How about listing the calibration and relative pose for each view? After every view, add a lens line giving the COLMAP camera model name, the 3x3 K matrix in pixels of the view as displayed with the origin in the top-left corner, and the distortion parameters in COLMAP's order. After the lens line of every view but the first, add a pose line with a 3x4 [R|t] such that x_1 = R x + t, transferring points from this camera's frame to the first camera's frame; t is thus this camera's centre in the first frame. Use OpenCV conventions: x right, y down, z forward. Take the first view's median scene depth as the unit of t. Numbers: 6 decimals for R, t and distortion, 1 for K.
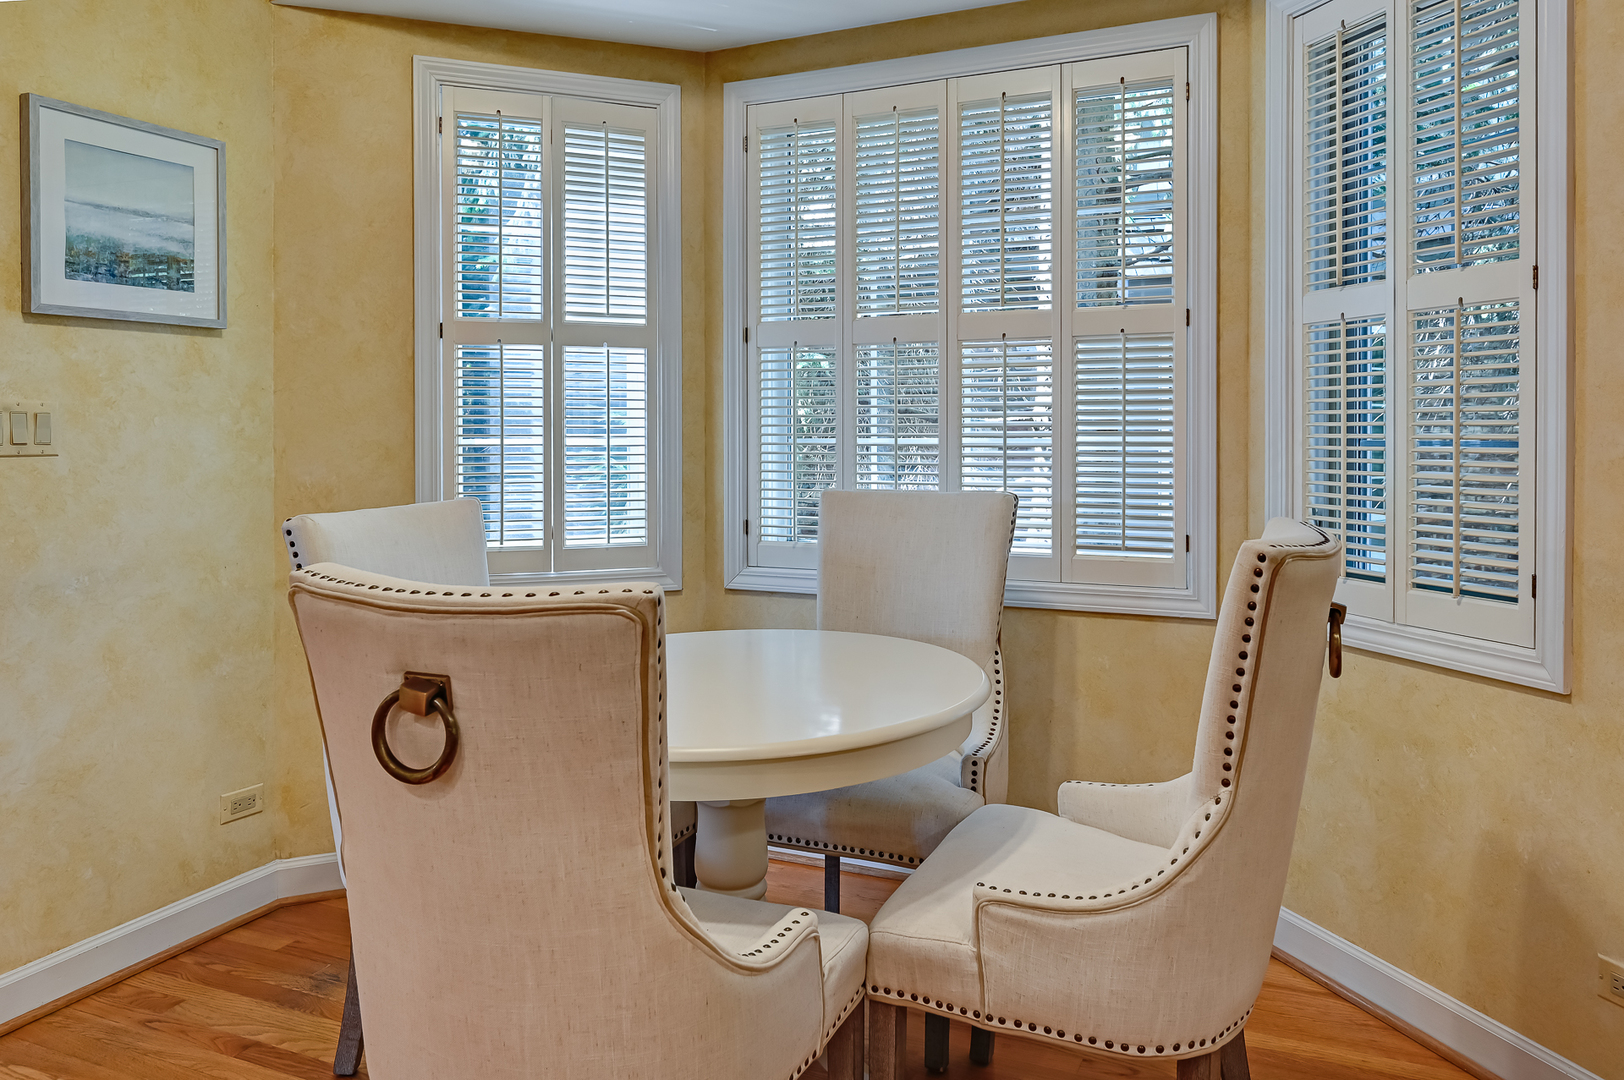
lens RADIAL K [[1108.7, 0, 853.4], [0, 1108.7, 436.9], [0, 0, 1]] dist [0.001676, -0.000163]
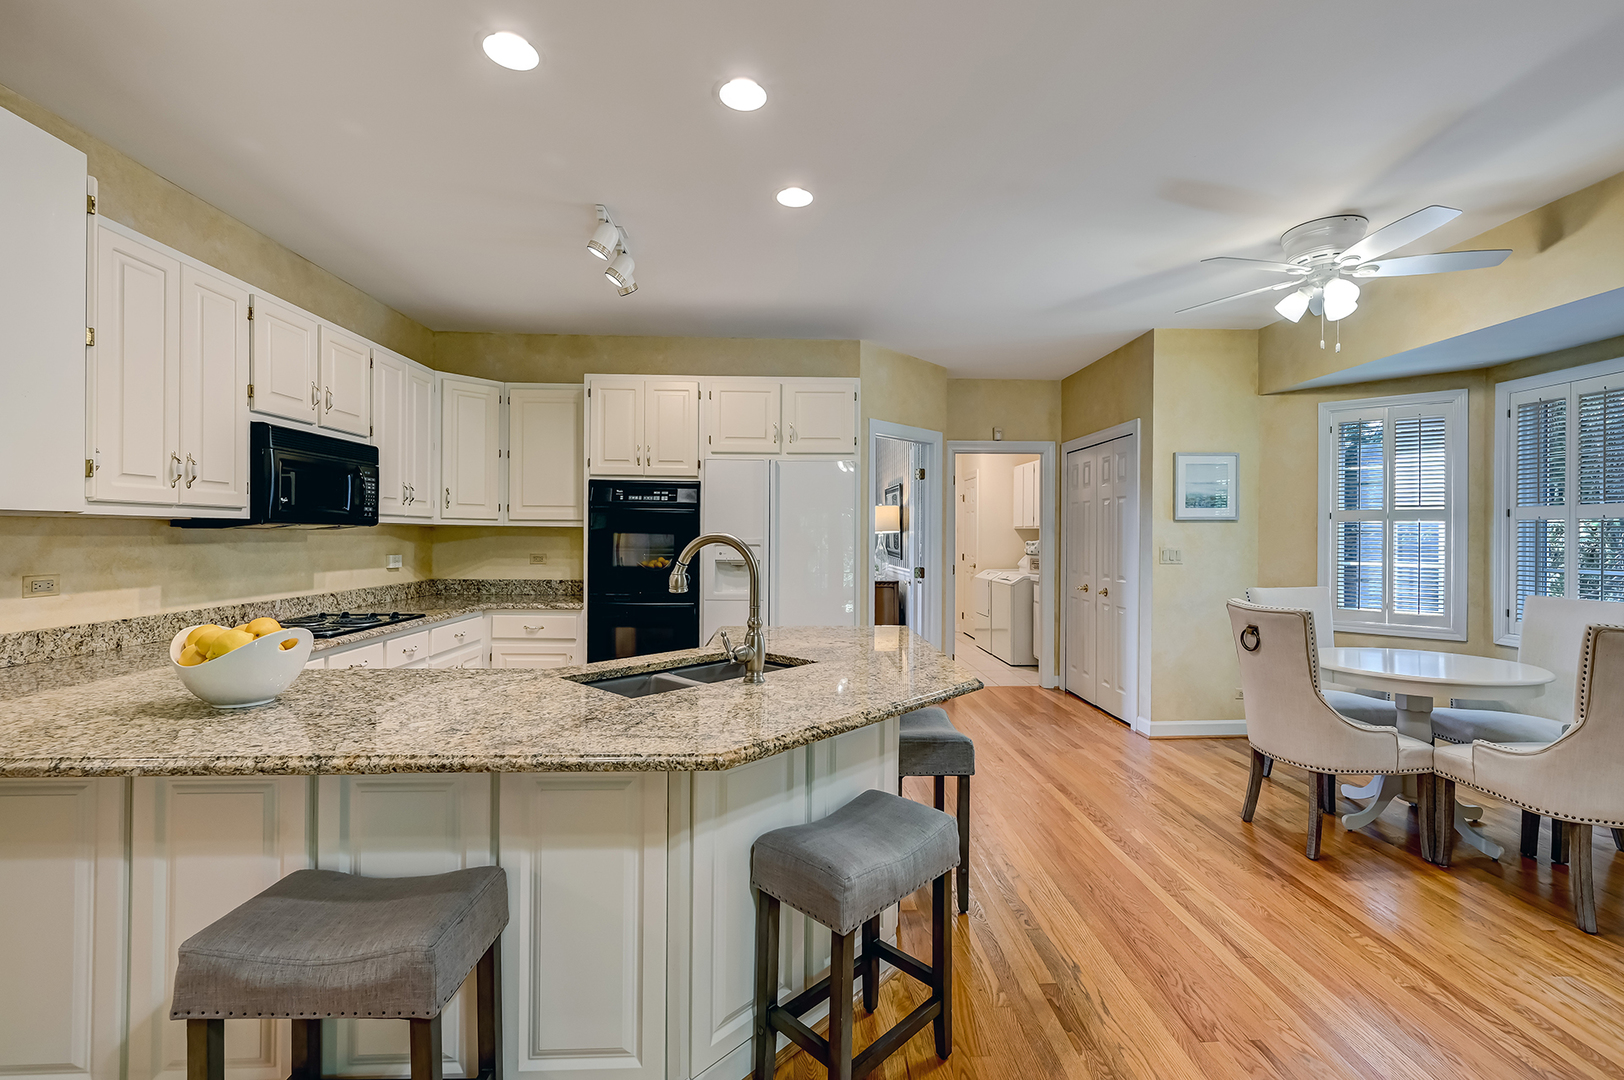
lens RADIAL K [[731.9, 0, 820.3], [0, 731.9, 531.7], [0, 0, 1]] dist [0.000227, 0.000014]
pose [[0.451017, 0.001483, -0.892514, 0.671923], [-0.012206, 0.999915, -0.004506, -0.053818], [0.892432, 0.012926, 0.450997, -0.854026]]
